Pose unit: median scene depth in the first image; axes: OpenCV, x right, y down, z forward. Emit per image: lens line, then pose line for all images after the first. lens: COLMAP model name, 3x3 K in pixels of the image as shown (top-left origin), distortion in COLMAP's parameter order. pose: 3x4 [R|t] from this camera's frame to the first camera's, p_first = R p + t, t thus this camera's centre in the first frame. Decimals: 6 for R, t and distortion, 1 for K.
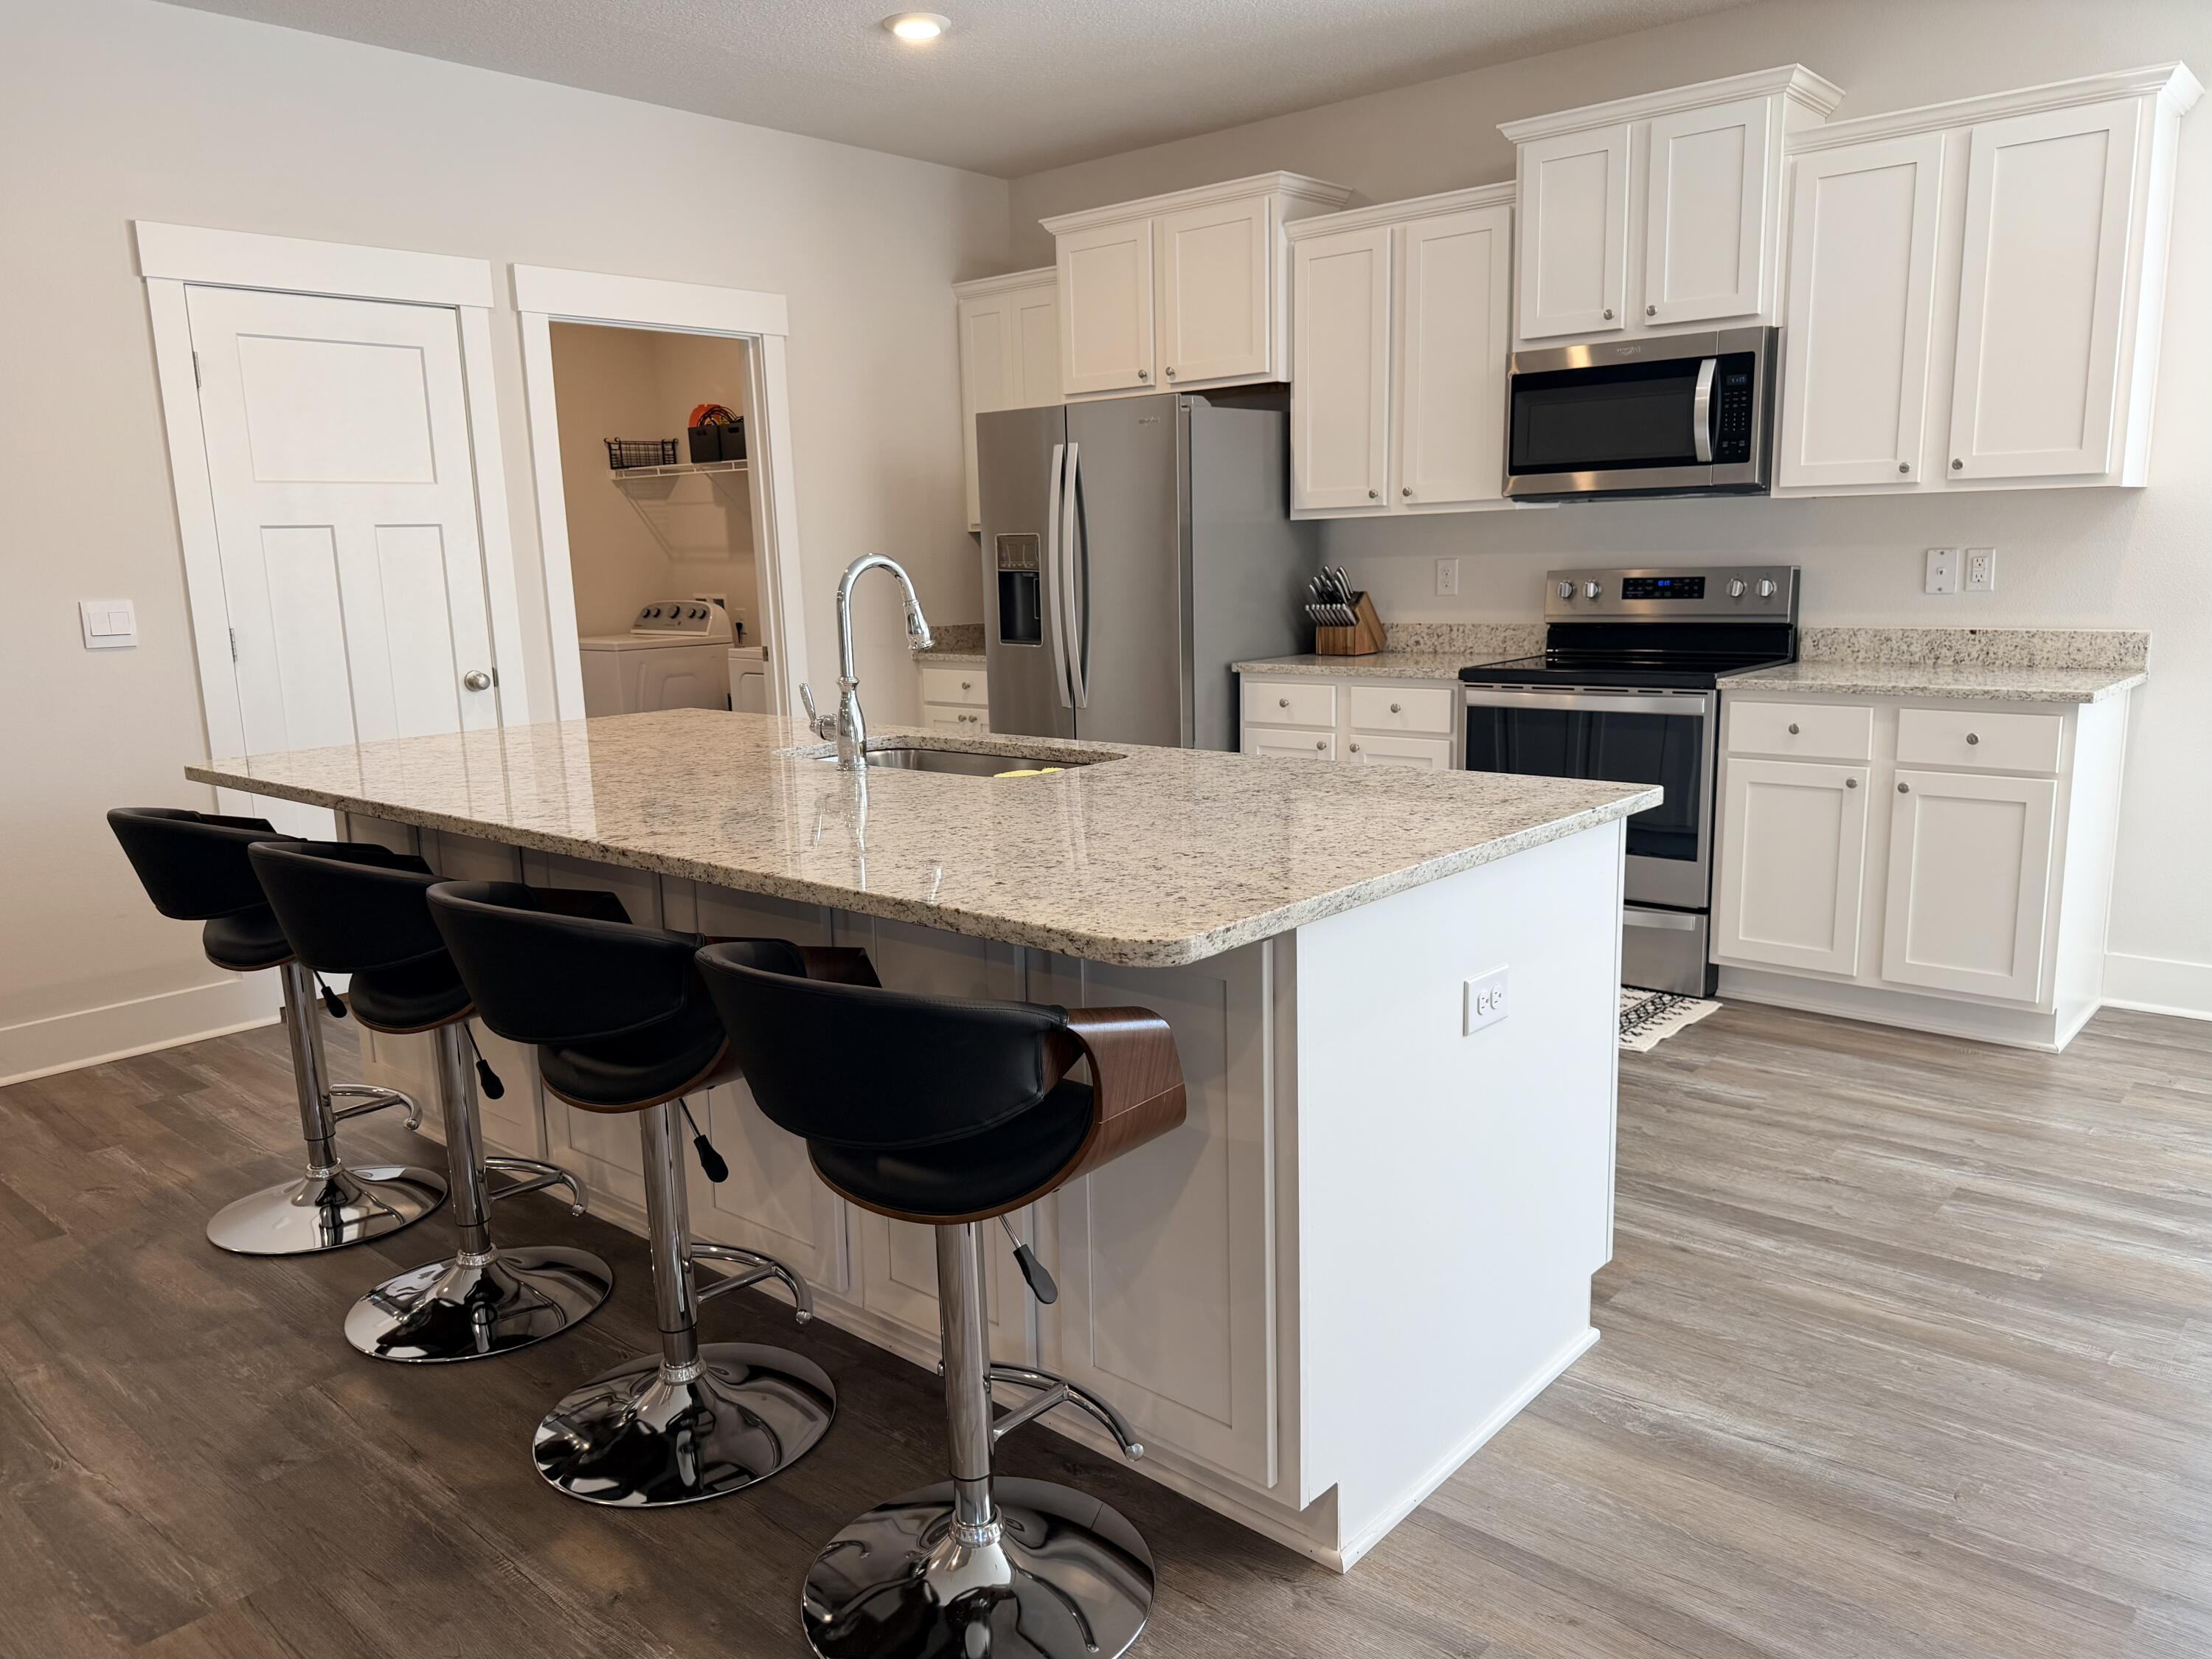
lens RADIAL K [[1590.1, 0, 1106.0], [0, 1590.1, 829.5], [0, 0, 1]] dist [0.106544, -0.128632]
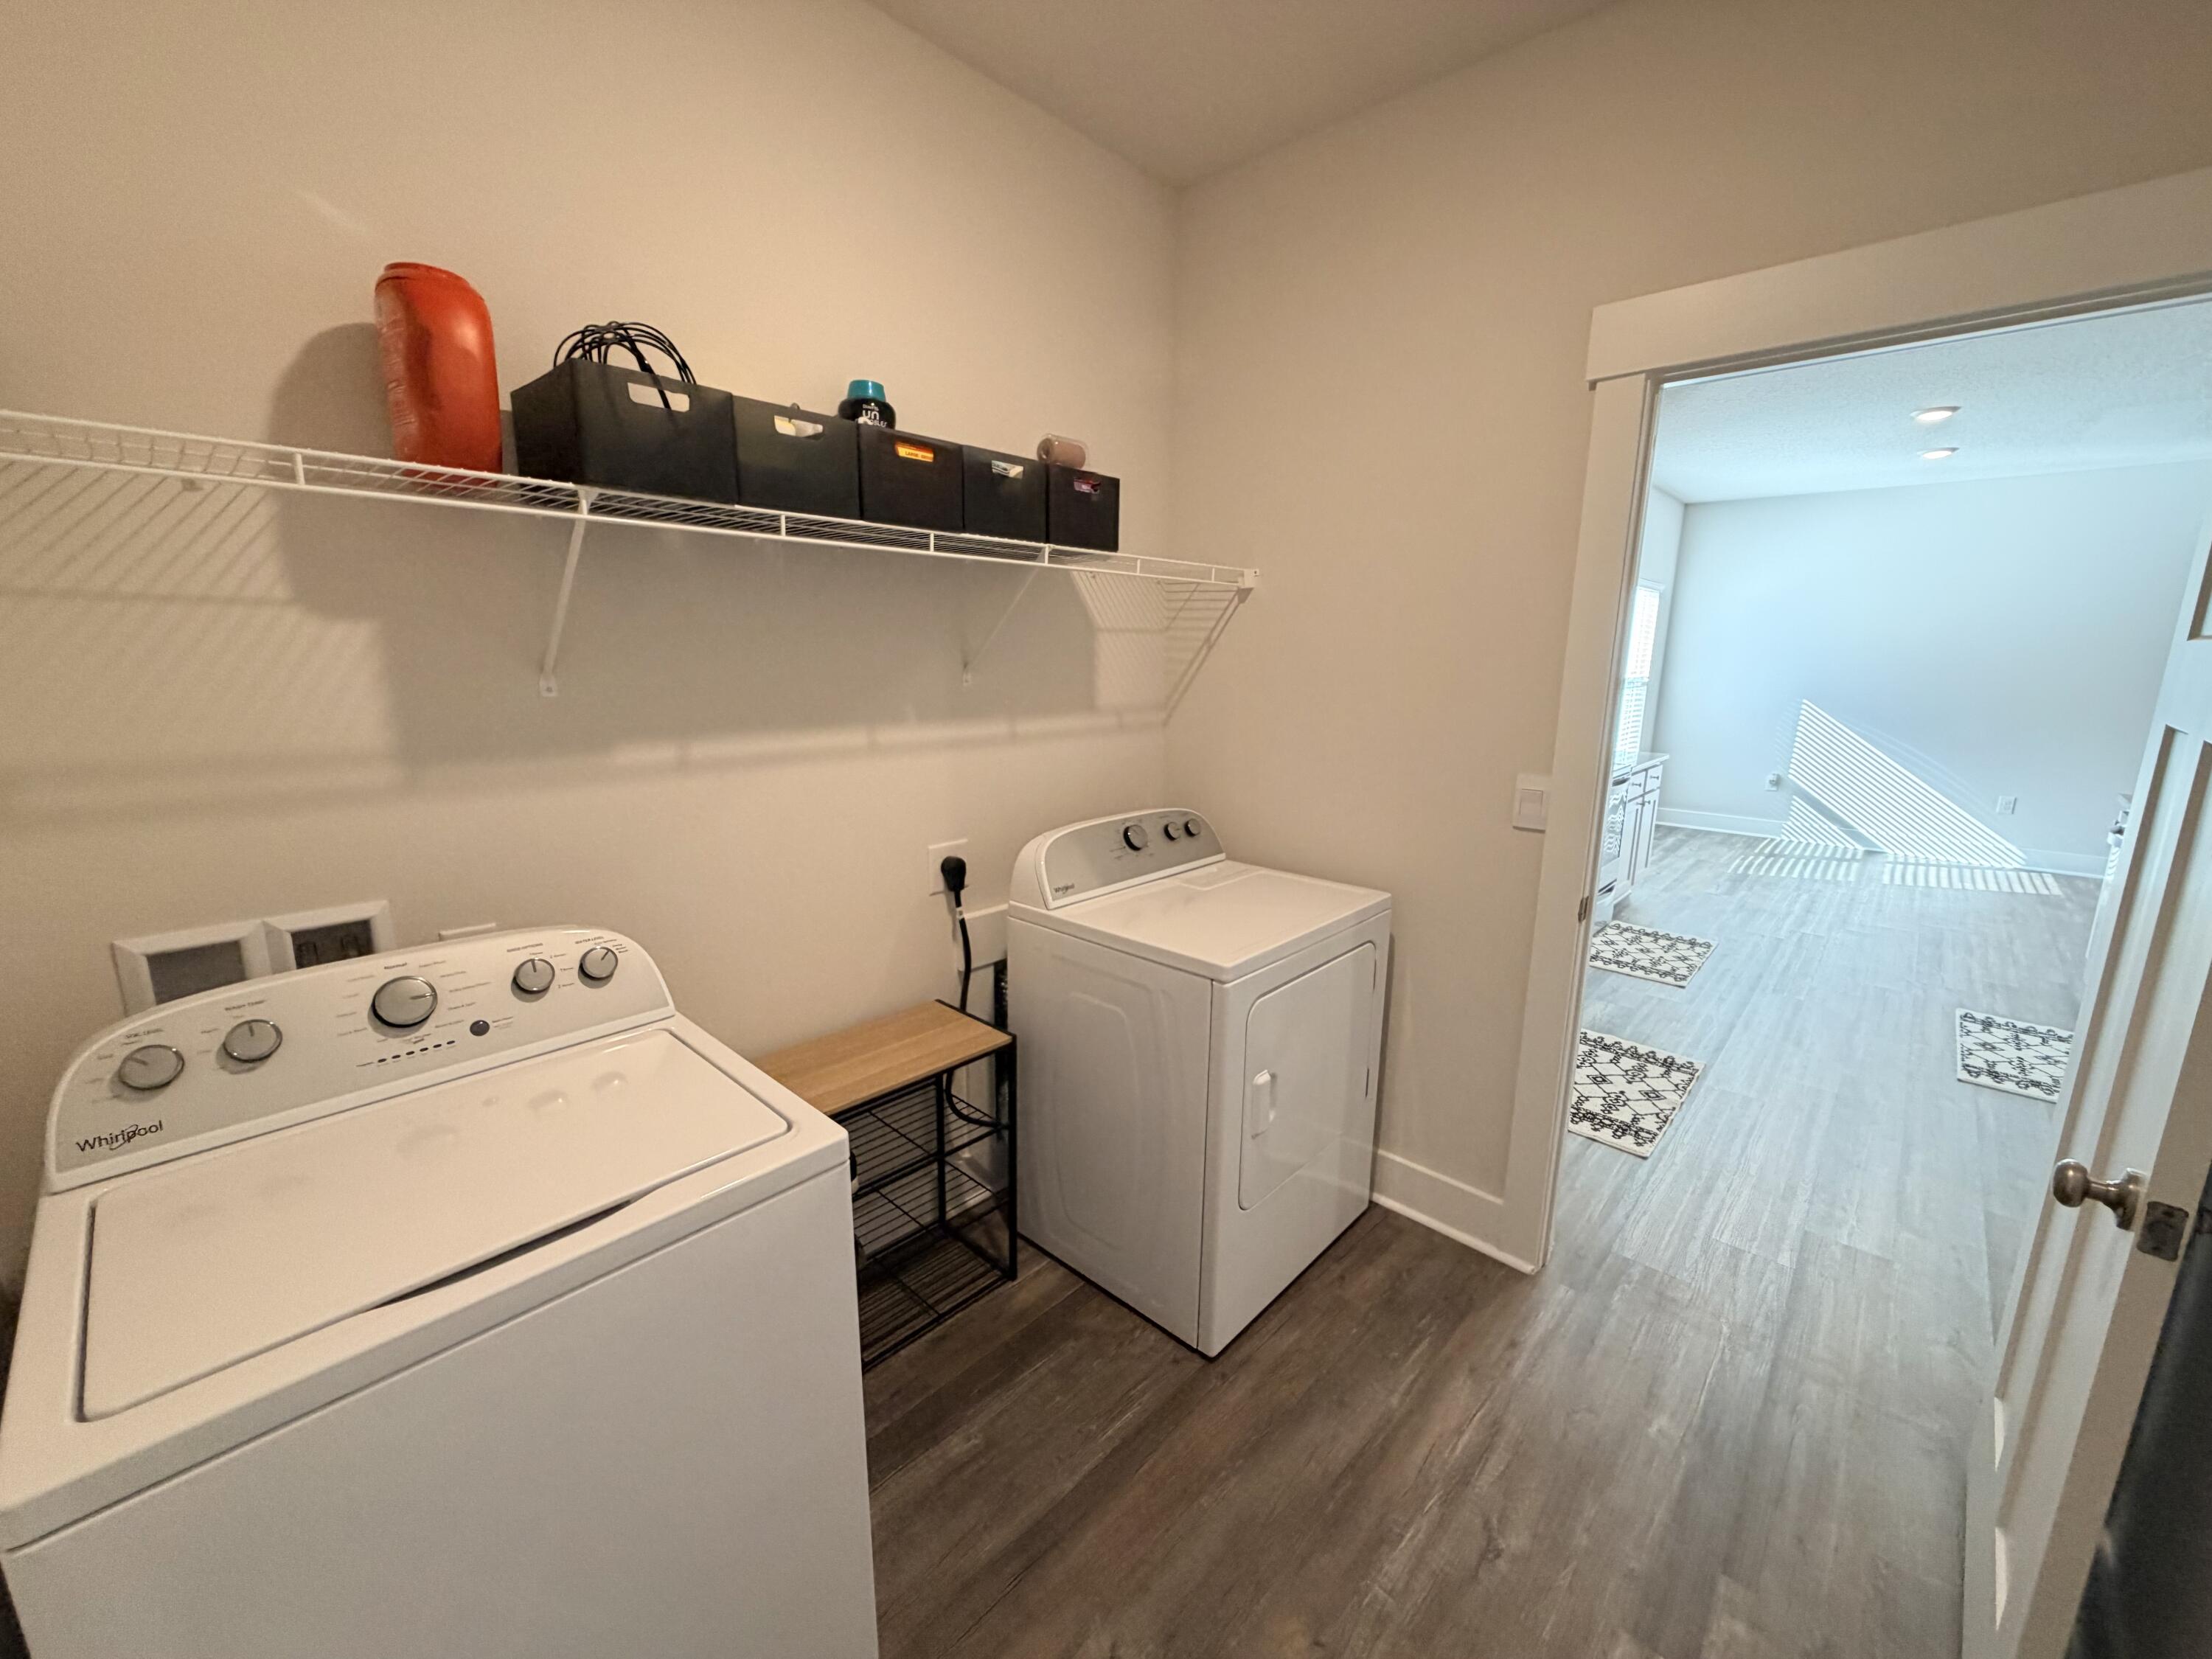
lens RADIAL K [[881.6, 0, 1105.2], [0, 881.6, 828.4], [0, 0, 1]] dist [-0.000465, -0.000042]
pose [[0.027843, -0.172575, 0.984603, -0.654542], [0.165881, 0.972126, 0.165697, -0.271641], [-0.985753, 0.158713, 0.055693, 1.394089]]
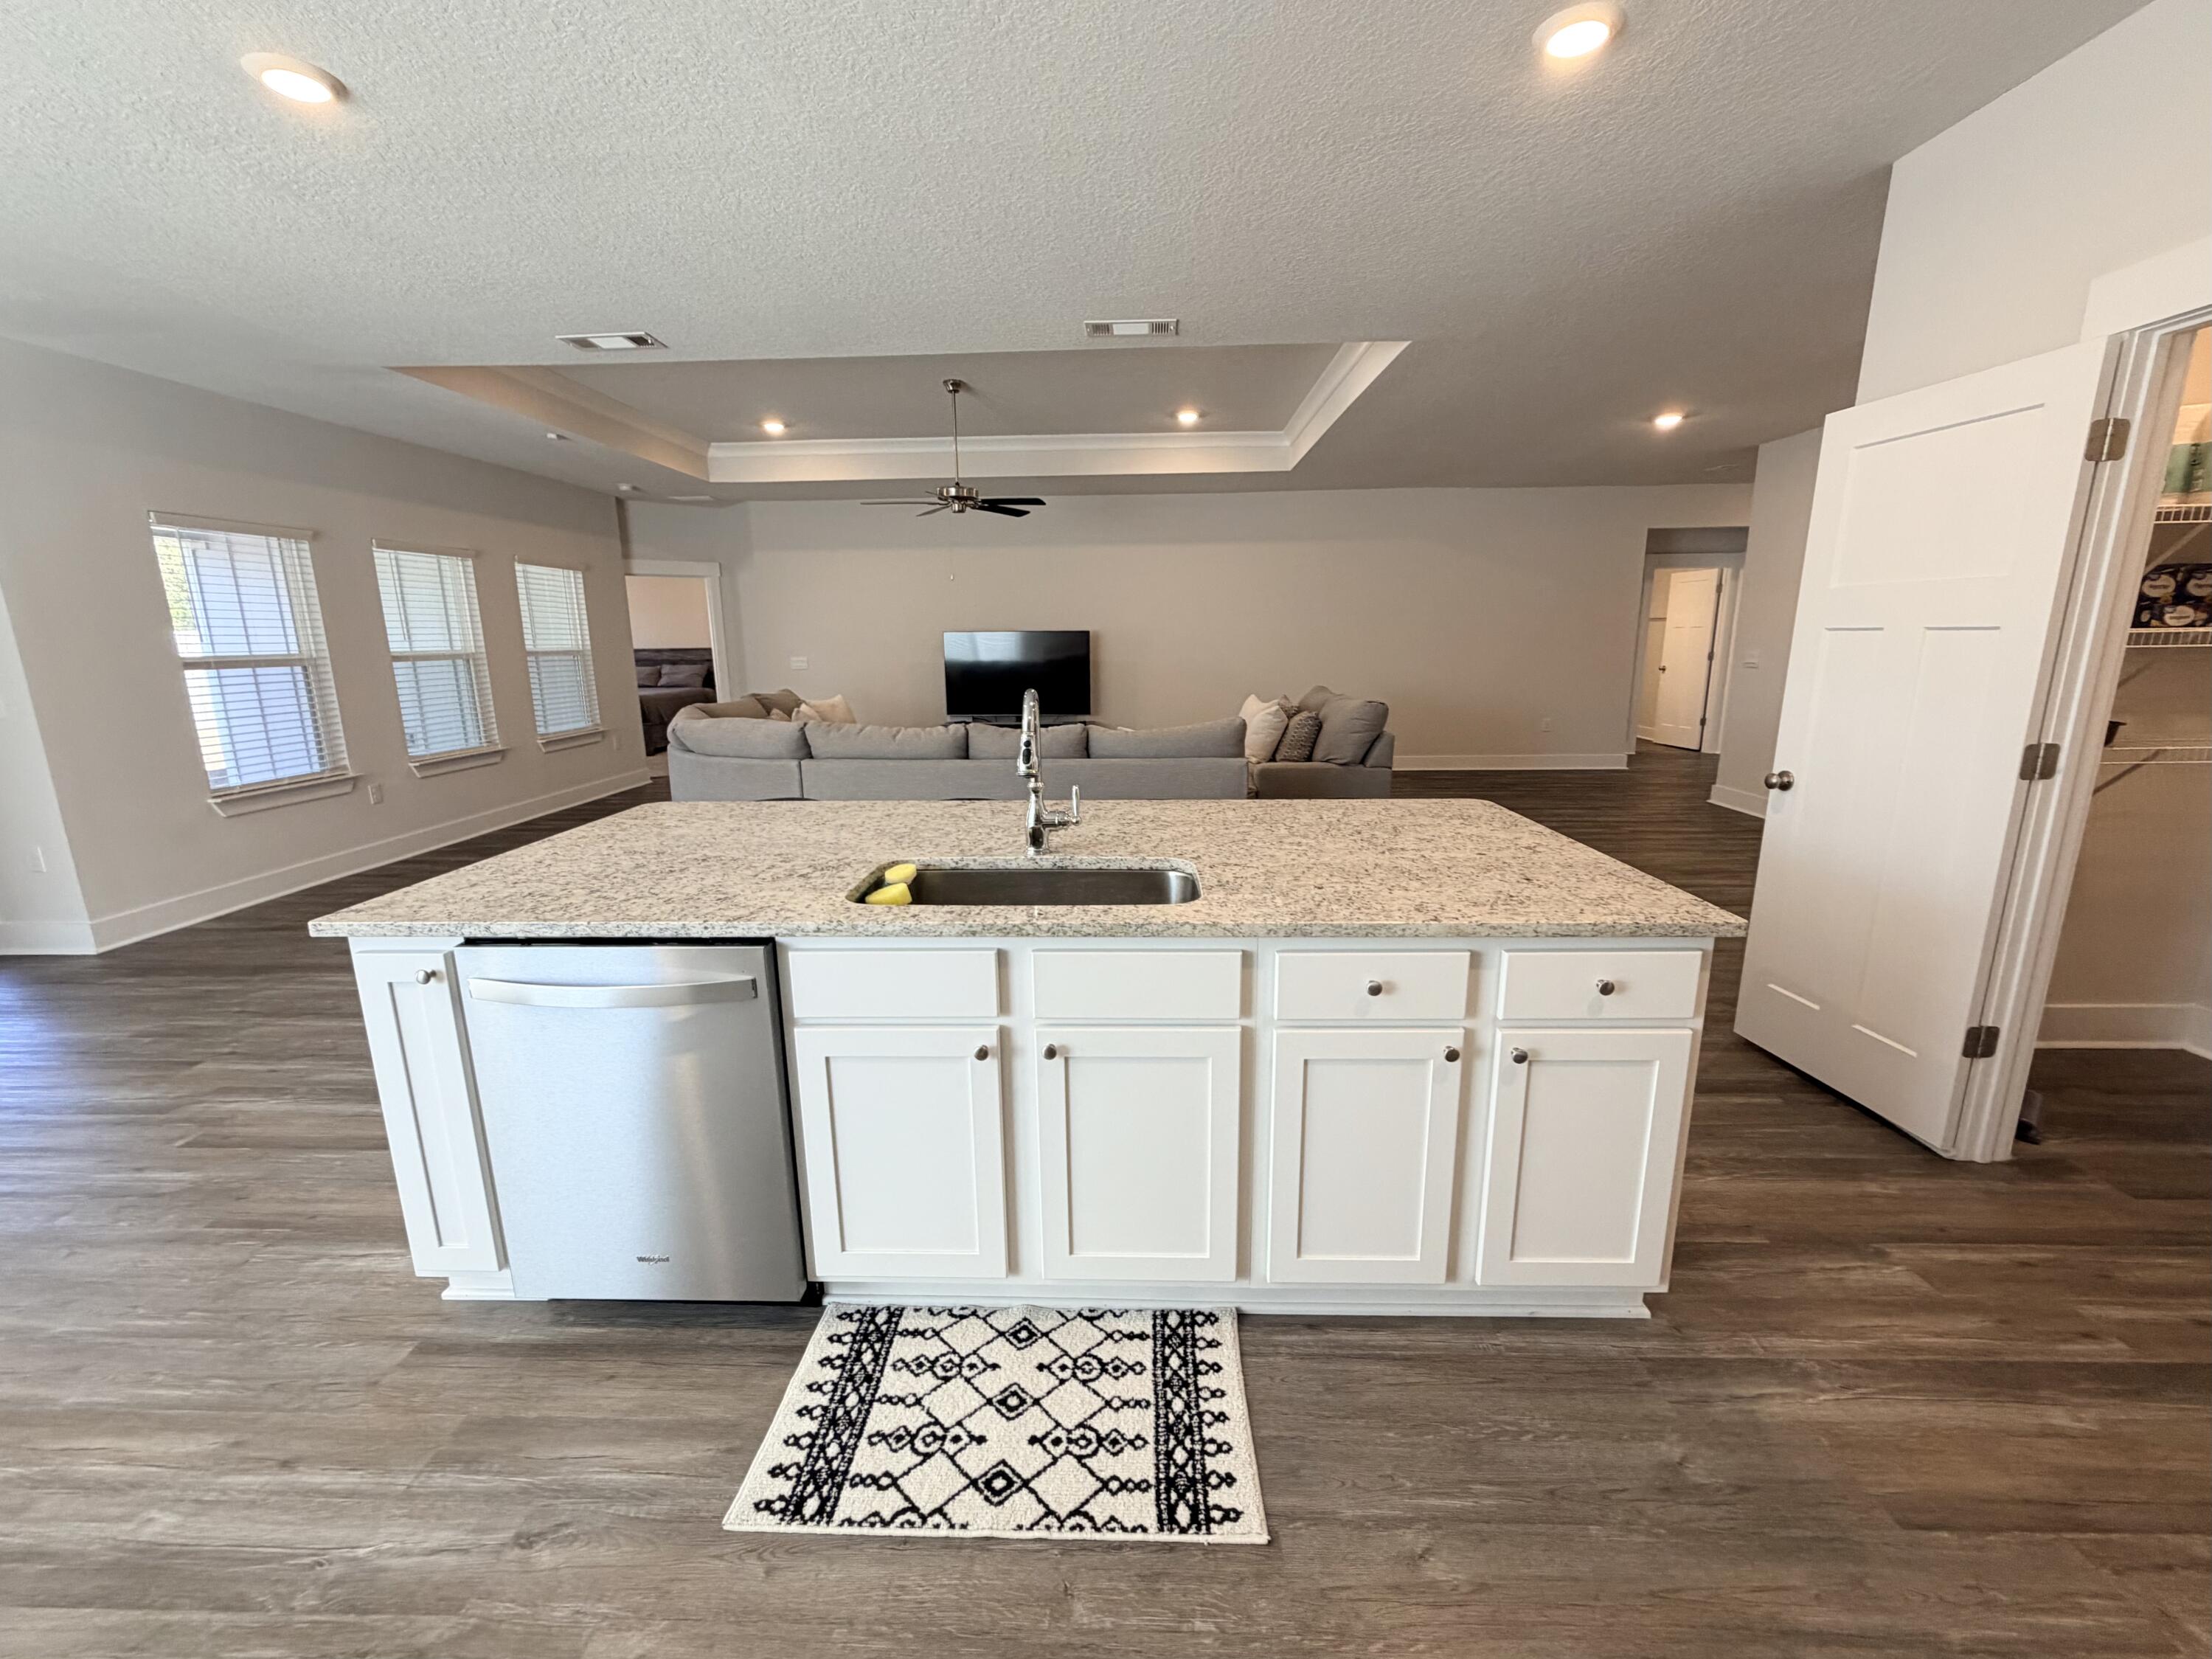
lens RADIAL K [[908.8, 0, 1101.5], [0, 908.8, 830.8], [0, 0, 1]] dist [0.000660, 0.000172]
pose [[-0.770856, 0.170872, -0.613665, 0.148501], [-0.080476, 0.929511, 0.359908, -0.195549], [0.631906, 0.326822, -0.702767, 0.939051]]
